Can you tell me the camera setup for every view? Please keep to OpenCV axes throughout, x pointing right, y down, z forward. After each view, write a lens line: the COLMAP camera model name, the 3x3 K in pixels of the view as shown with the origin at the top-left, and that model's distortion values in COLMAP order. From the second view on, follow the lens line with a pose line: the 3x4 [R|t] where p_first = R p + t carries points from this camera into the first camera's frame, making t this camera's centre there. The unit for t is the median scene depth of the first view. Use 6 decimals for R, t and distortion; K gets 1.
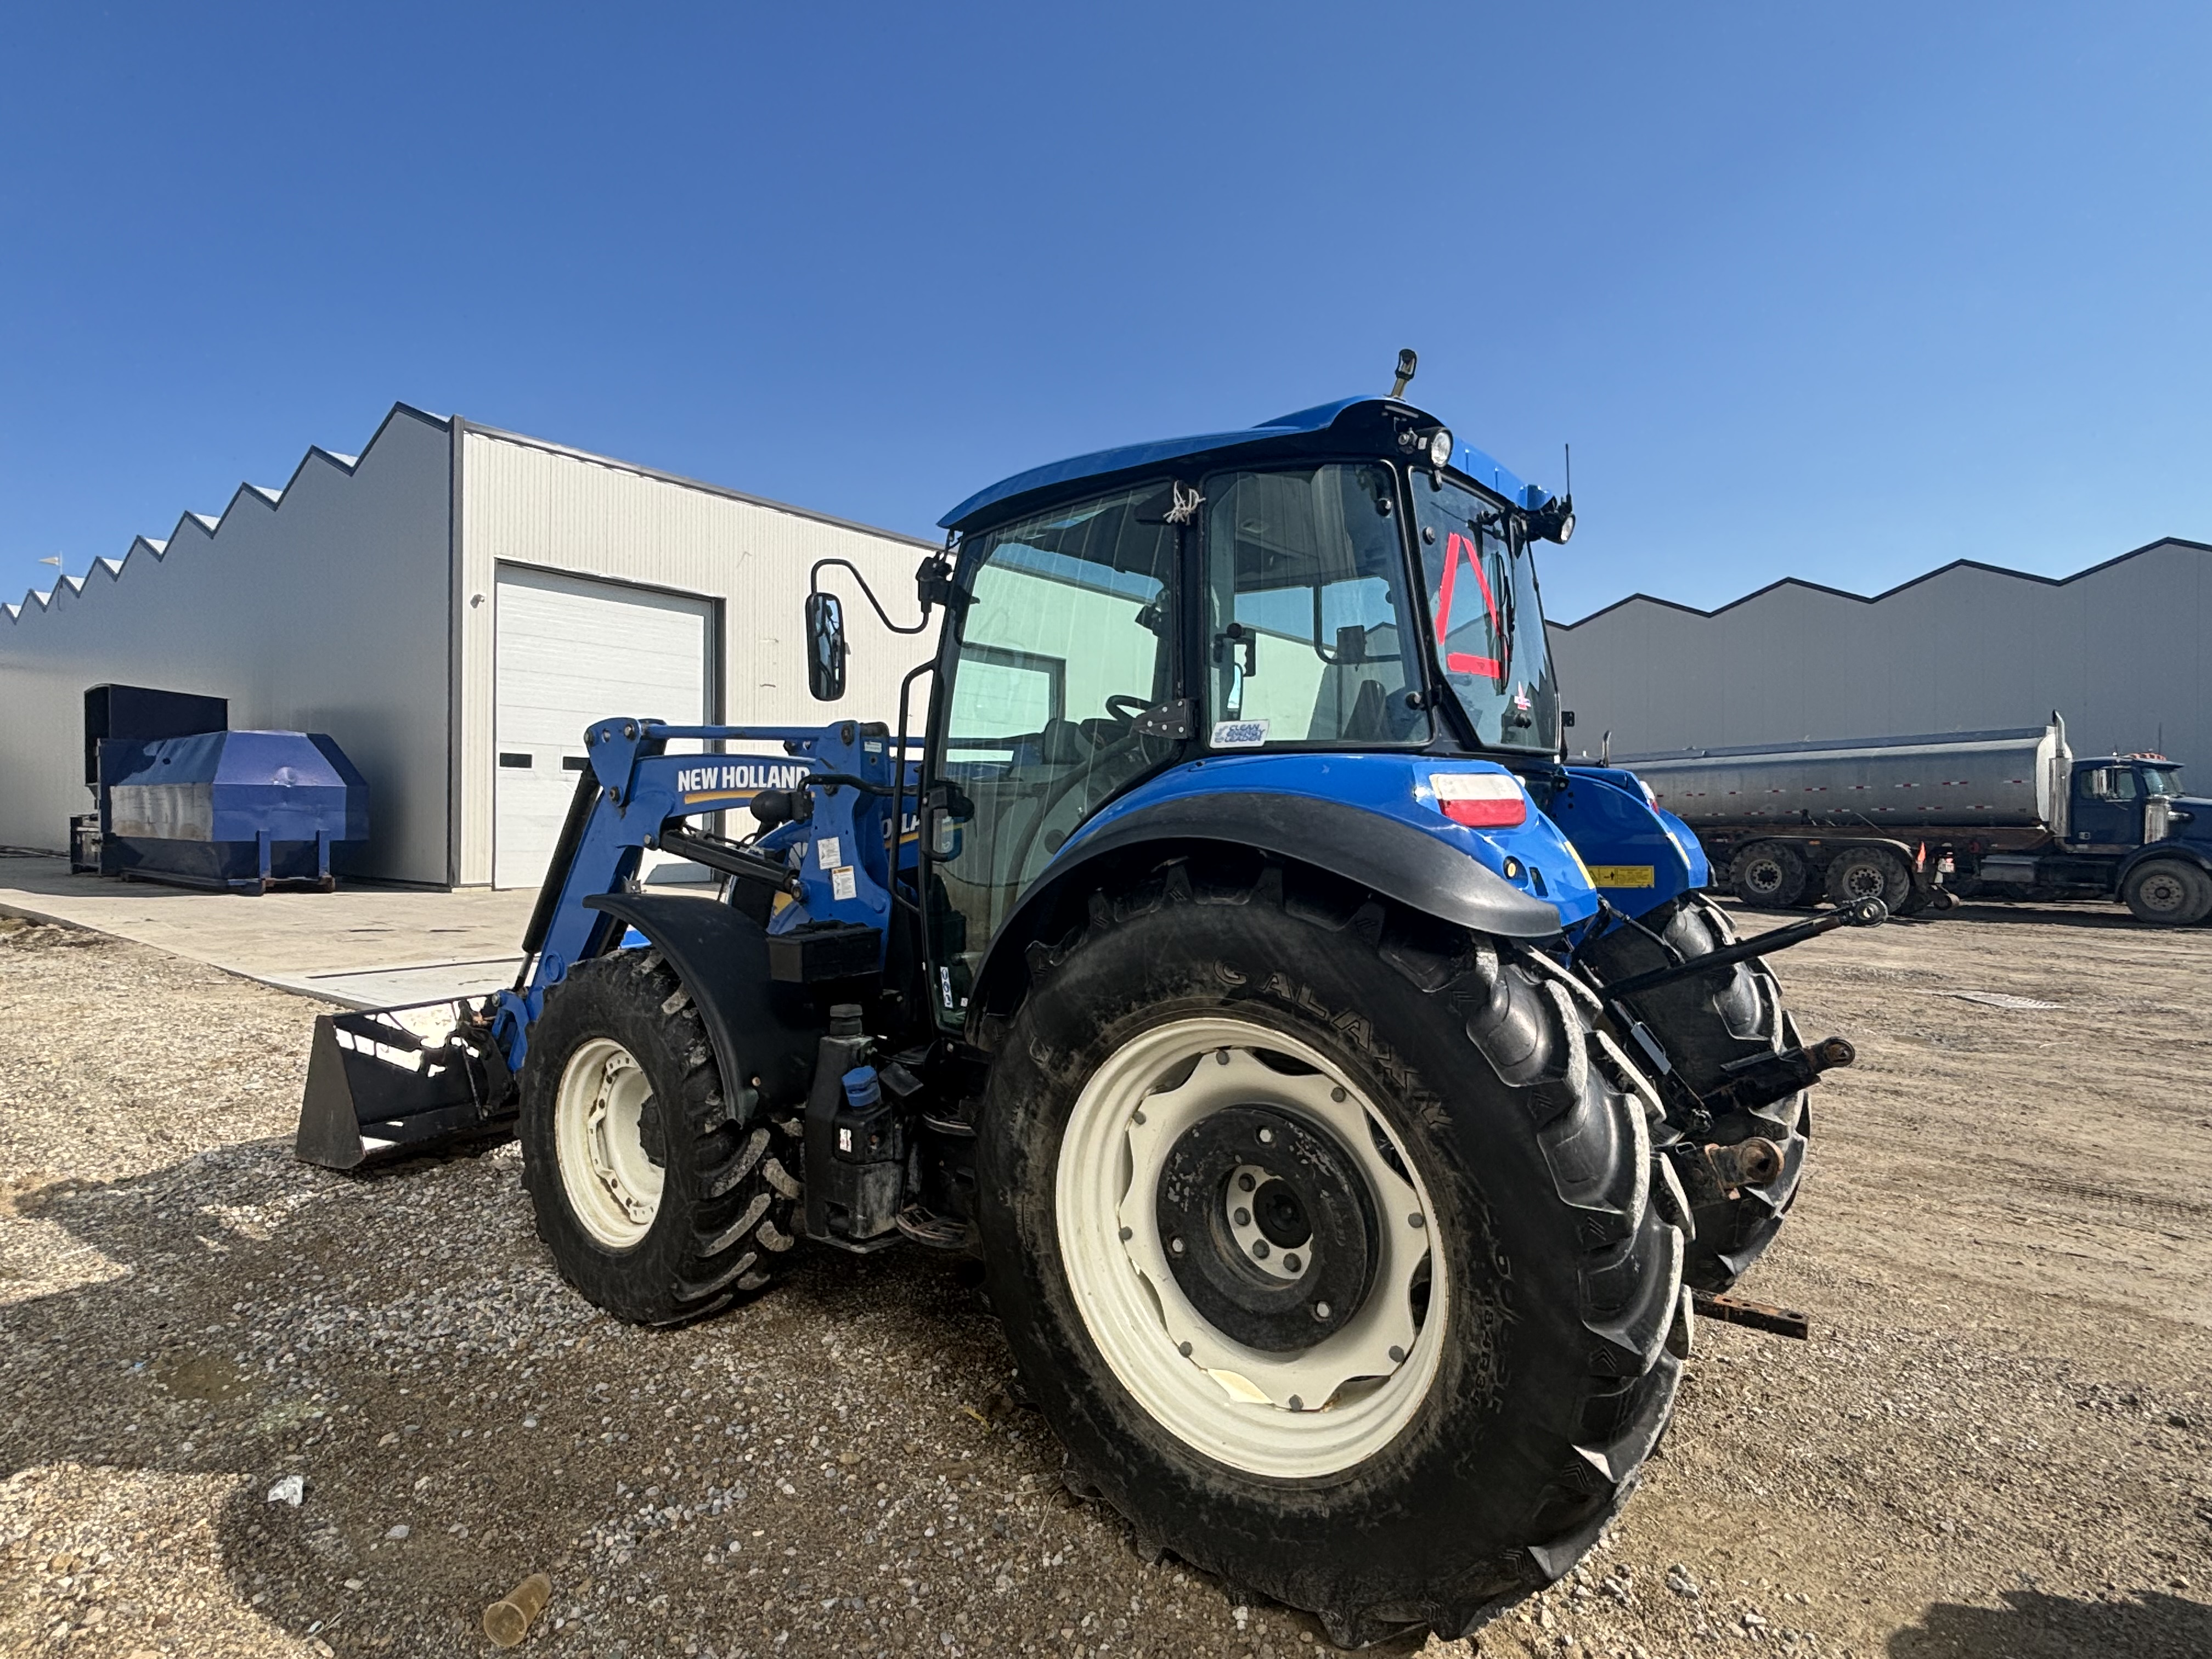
lens RADIAL K [[1216.8, 0, 1096.0], [0, 1216.8, 825.6], [0, 0, 1]] dist [0.025118, -0.021688]
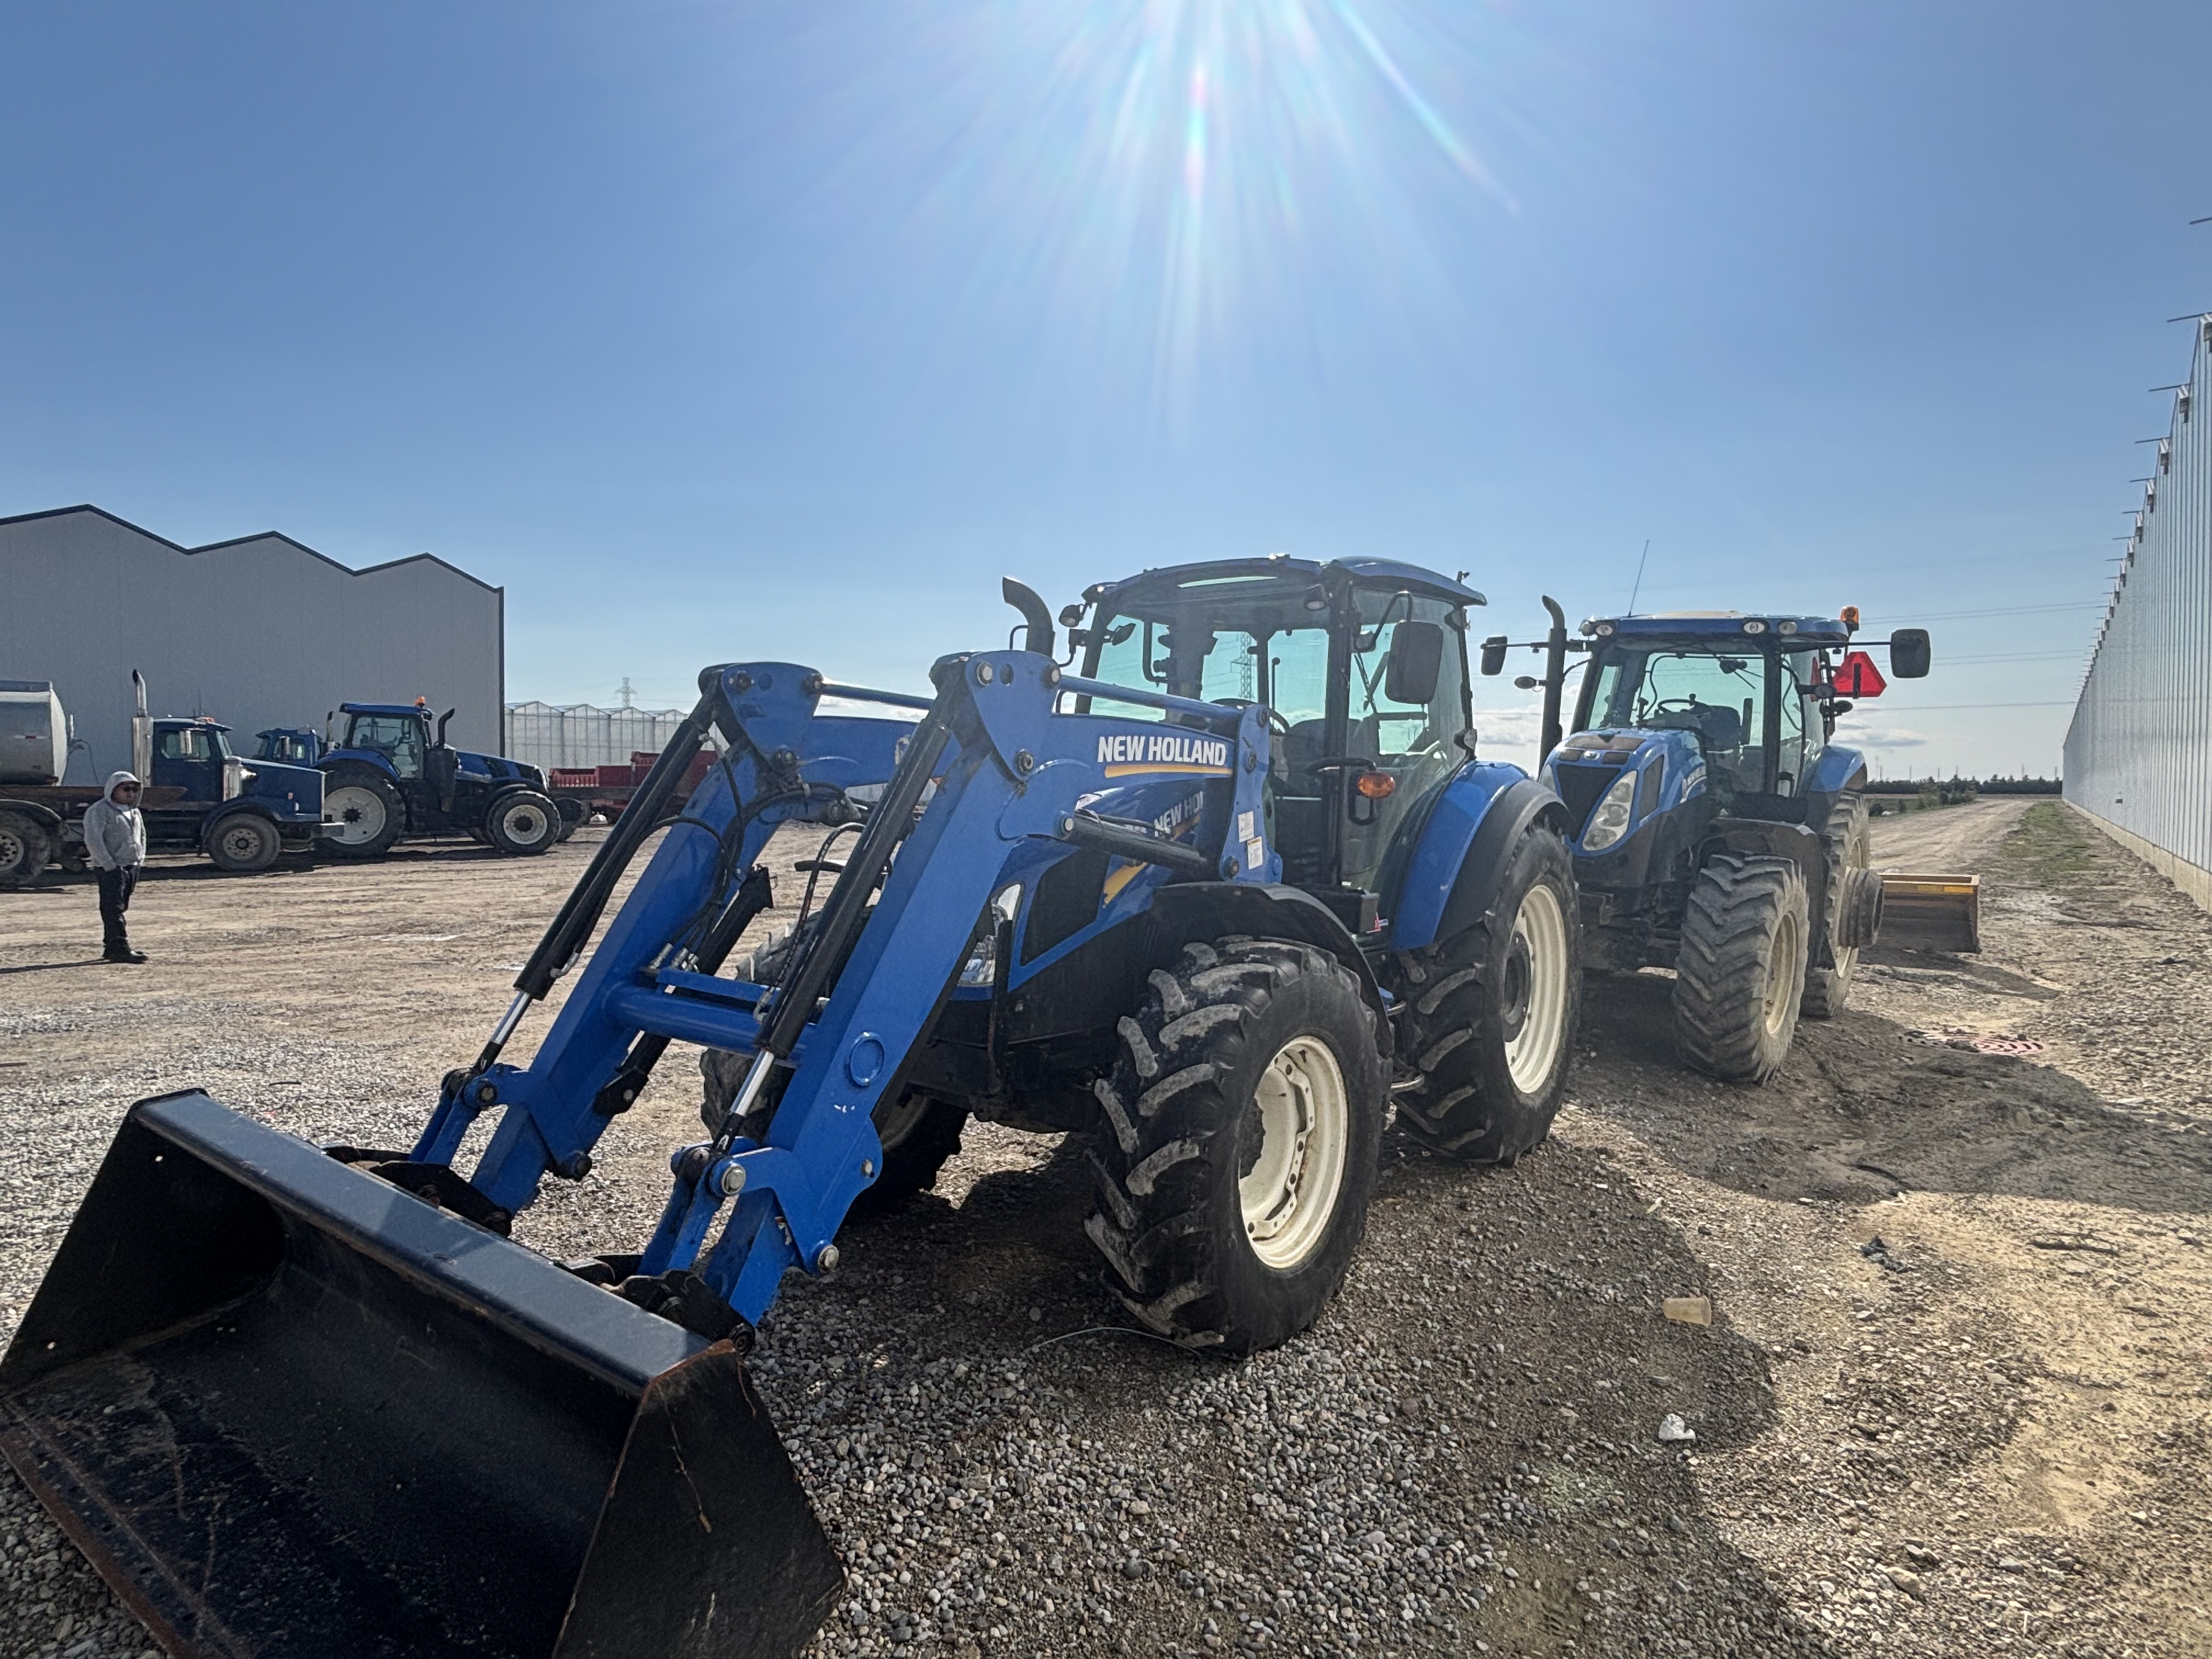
lens RADIAL K [[1216.8, 0, 1096.0], [0, 1216.8, 825.6], [0, 0, 1]] dist [0.025118, -0.021688]
pose [[0.024551, -0.037730, 0.998986, -1.147866], [0.000694, 0.999288, 0.037725, -0.016544], [-0.999698, -0.000233, 0.024560, 0.988472]]
